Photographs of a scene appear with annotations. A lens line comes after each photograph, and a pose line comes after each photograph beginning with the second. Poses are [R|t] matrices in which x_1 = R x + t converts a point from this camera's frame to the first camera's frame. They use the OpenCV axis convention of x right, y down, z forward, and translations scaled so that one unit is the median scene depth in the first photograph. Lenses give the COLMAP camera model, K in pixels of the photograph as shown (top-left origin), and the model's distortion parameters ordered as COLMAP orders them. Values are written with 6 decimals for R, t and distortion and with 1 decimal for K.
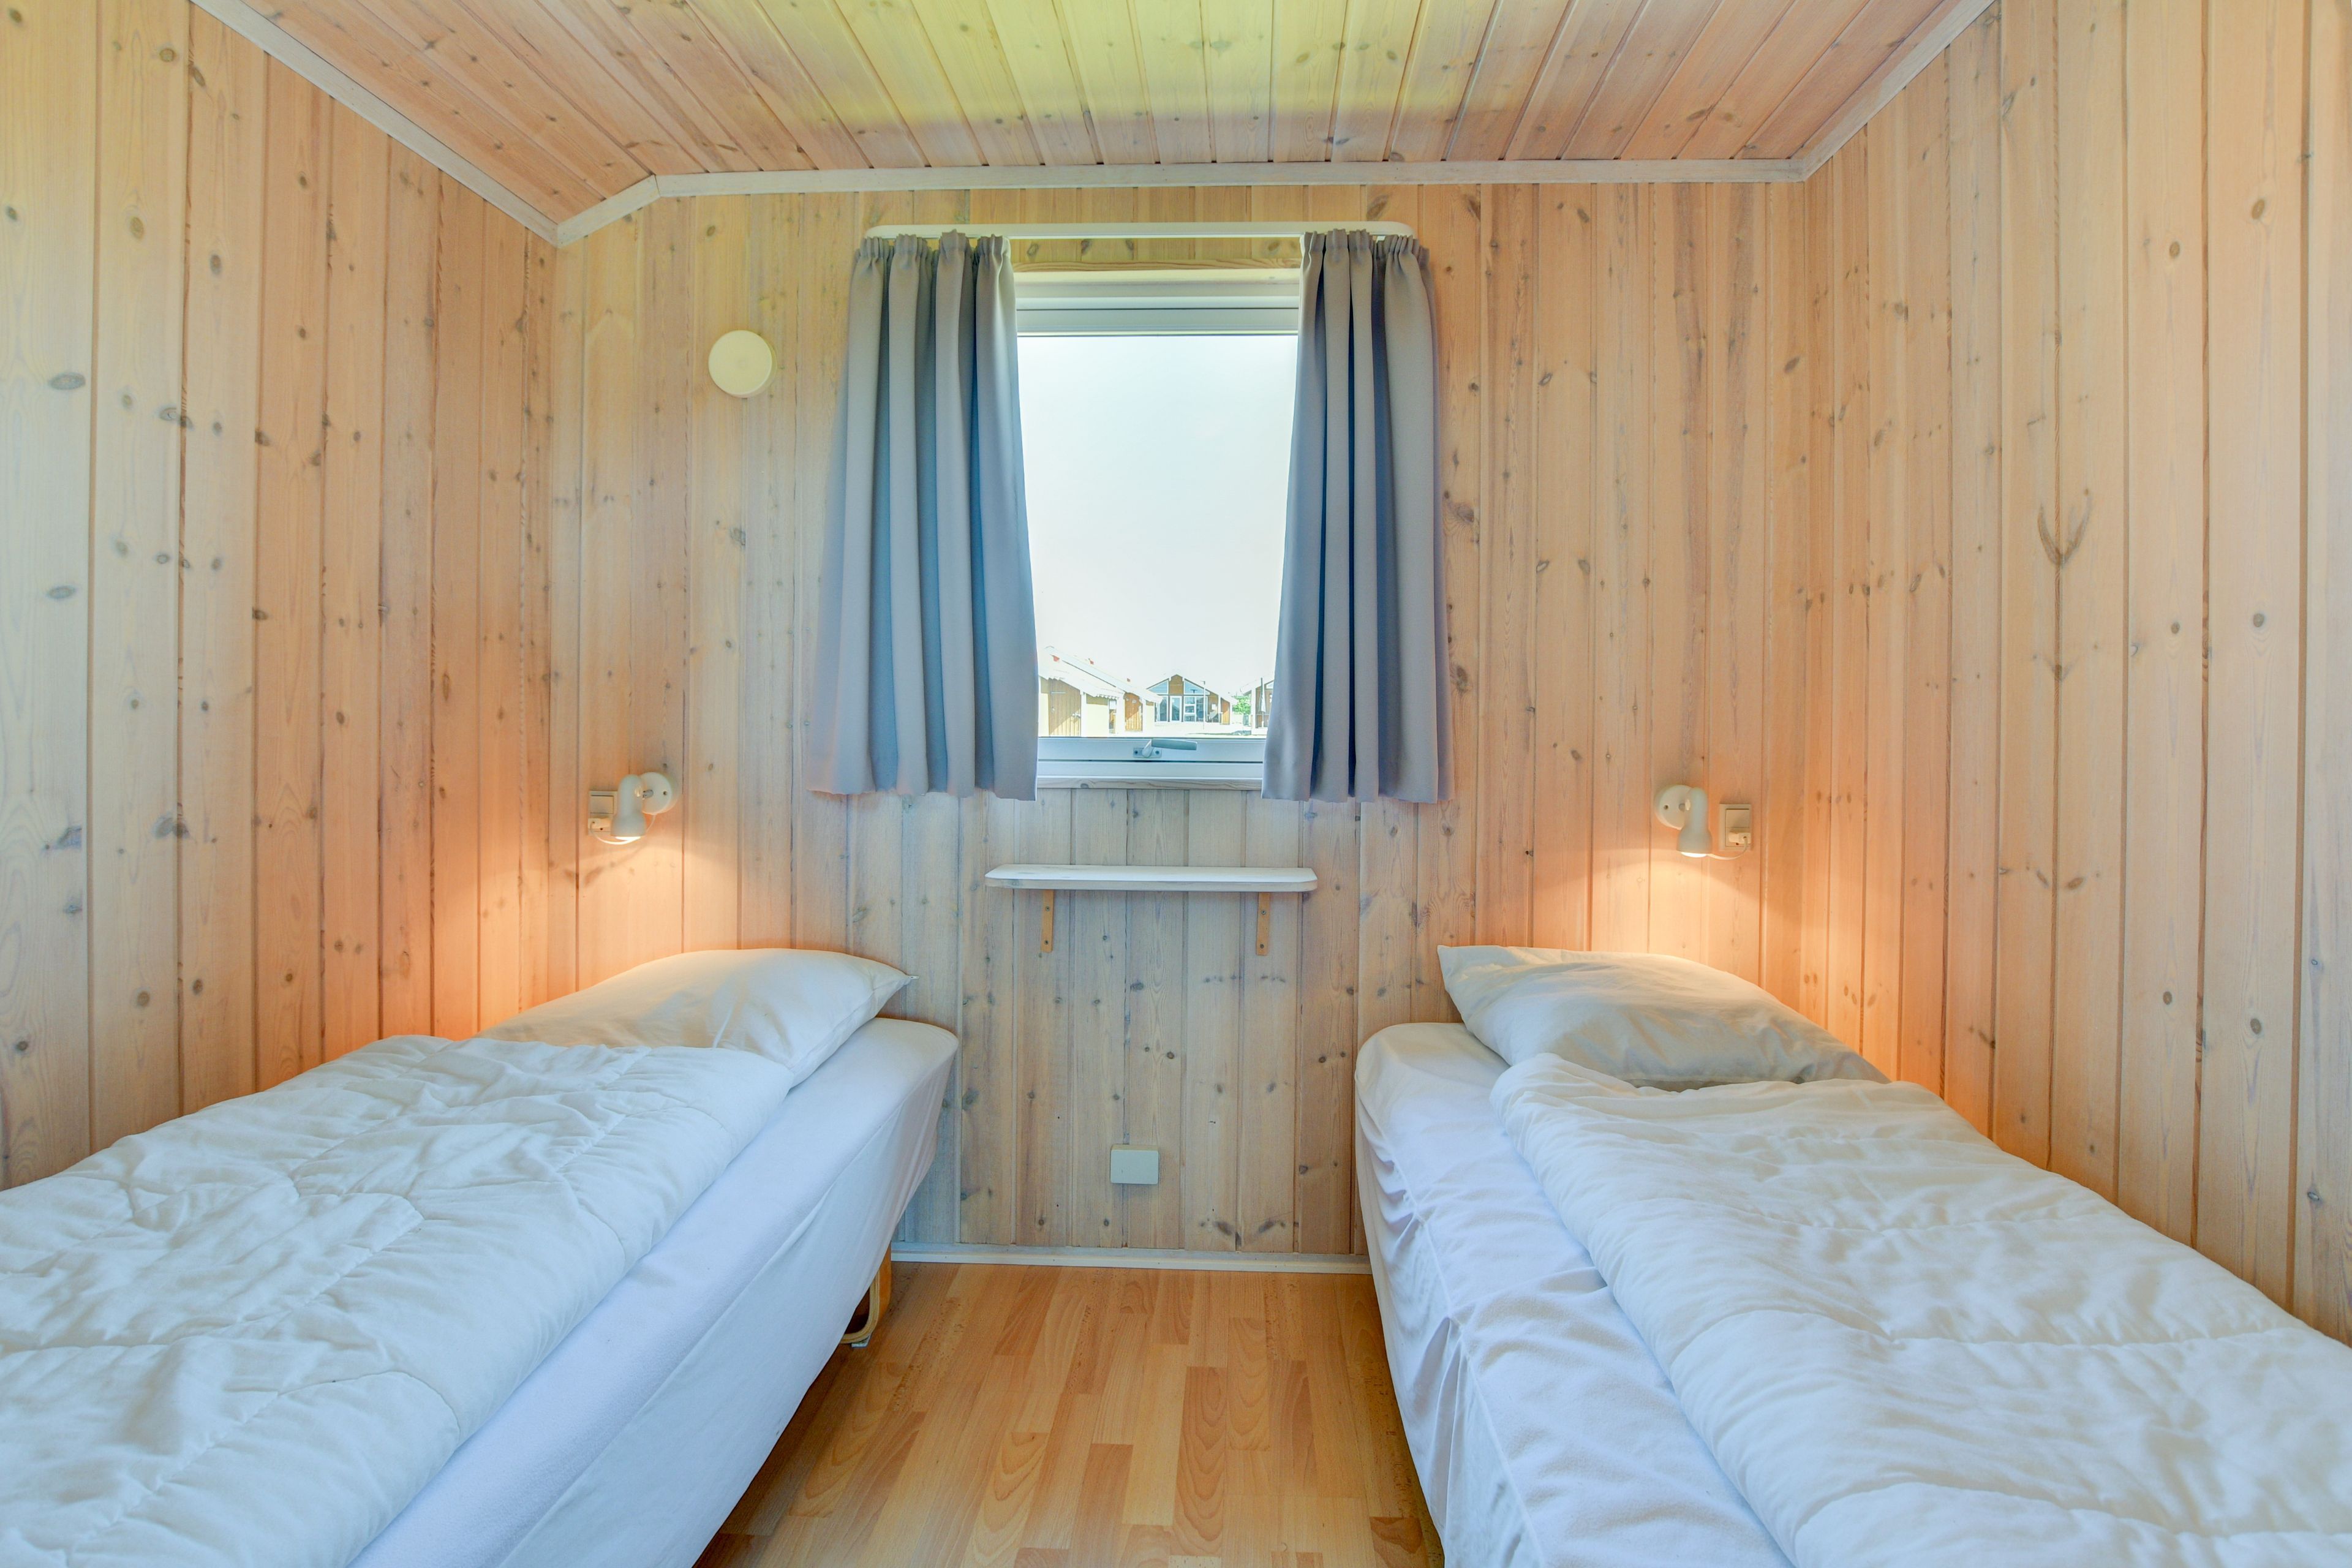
lens RADIAL K [[1105.9, 0, 1175.6], [0, 1105.9, 723.3], [0, 0, 1]] dist [-0.027672, 0.000096]
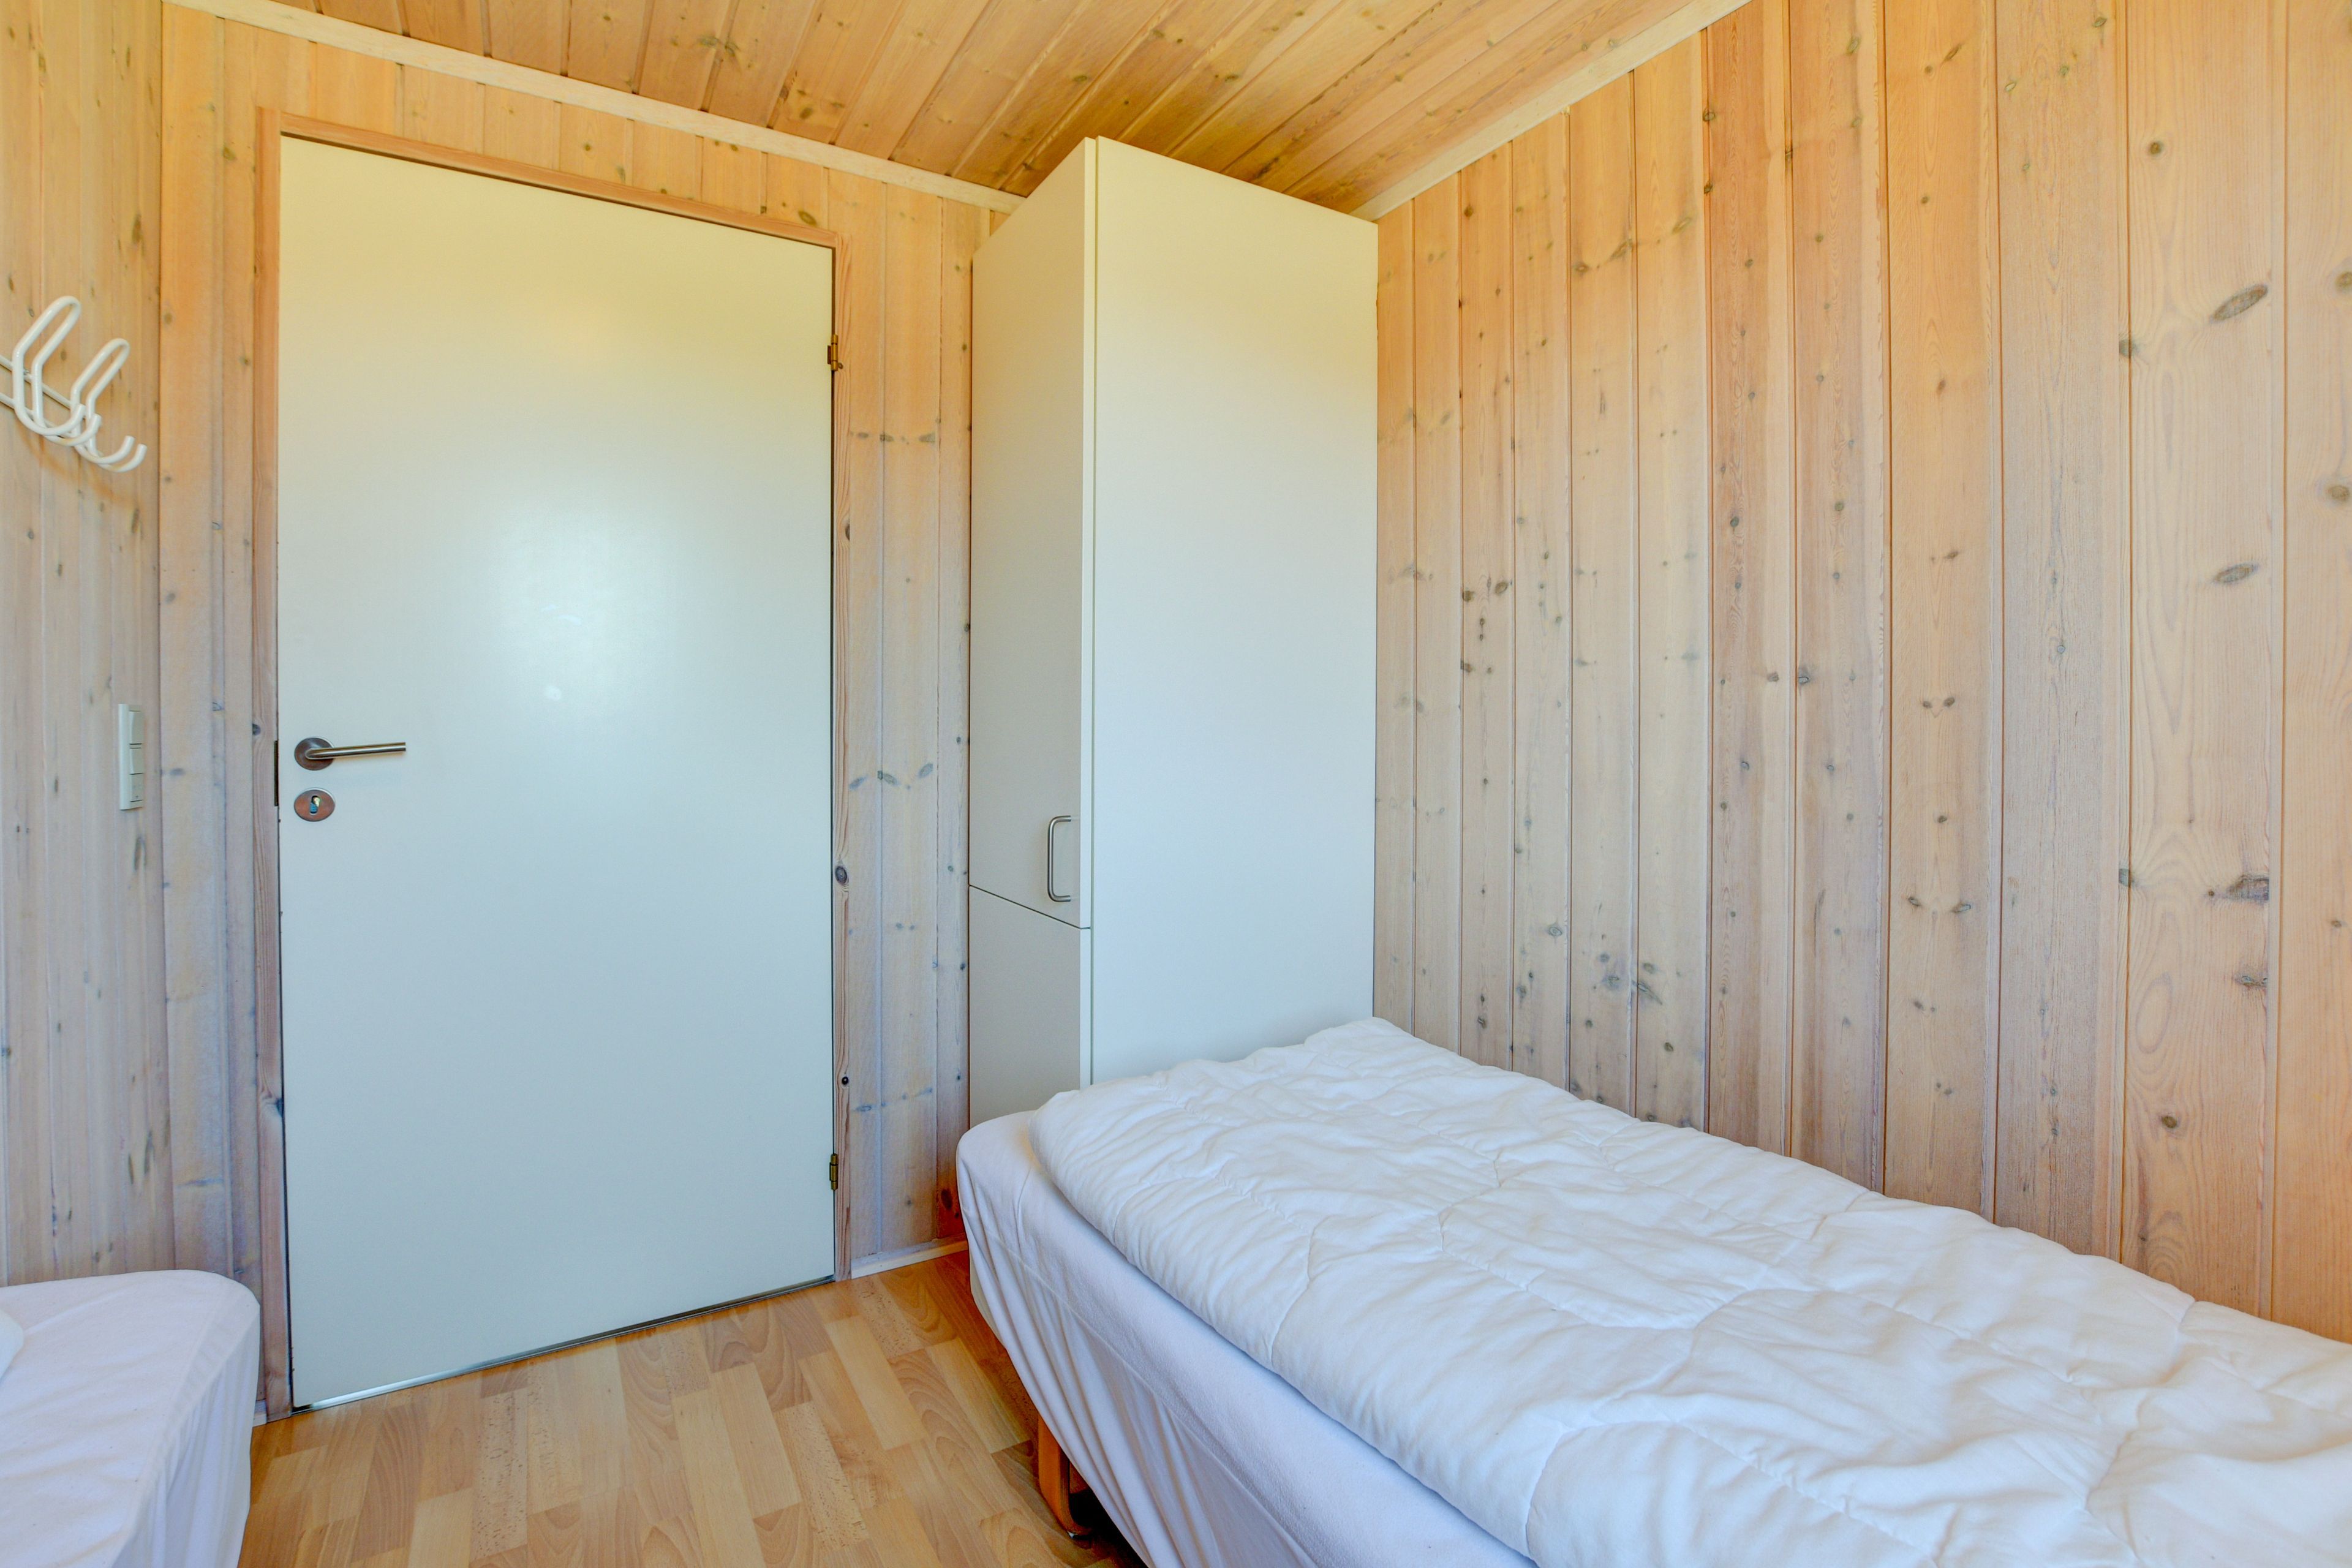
lens RADIAL K [[1105.9, 0, 1175.6], [0, 1105.9, 723.3], [0, 0, 1]] dist [-0.027672, 0.000096]
pose [[-0.826782, -0.003189, -0.562514, 0.047628], [-0.006639, 0.999970, 0.004089, -0.010832], [0.562484, 0.007115, -0.826778, 1.256146]]
